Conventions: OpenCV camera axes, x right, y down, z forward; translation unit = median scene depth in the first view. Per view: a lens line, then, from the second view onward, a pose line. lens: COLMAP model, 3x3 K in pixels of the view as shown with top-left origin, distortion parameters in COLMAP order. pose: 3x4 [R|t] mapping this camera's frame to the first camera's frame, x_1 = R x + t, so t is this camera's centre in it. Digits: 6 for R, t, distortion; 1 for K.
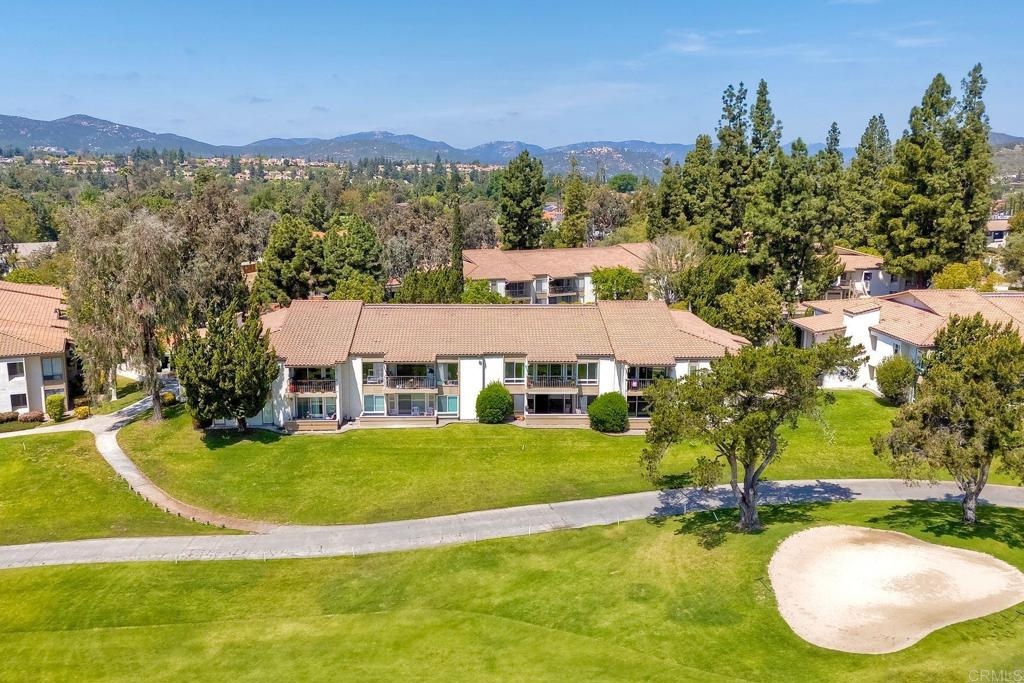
lens RADIAL K [[905.0, 0, 538.9], [0, 905.0, 339.4], [0, 0, 1]] dist [0.109459, -0.160719]
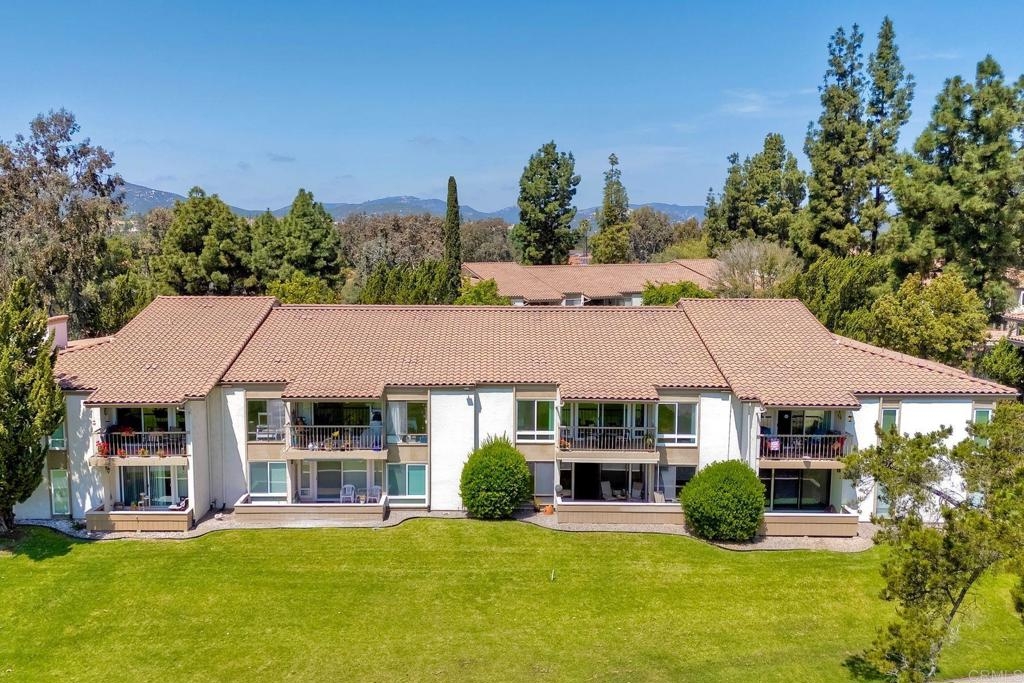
lens RADIAL K [[896.7, 0, 512.0], [0, 896.7, 341.5], [0, 0, 1]] dist [0.106132, -0.146942]
pose [[0.998502, 0.001213, -0.054705, -0.012011], [-0.004780, 0.997866, -0.065124, 0.024945], [0.054509, 0.065288, 0.996377, 0.478605]]
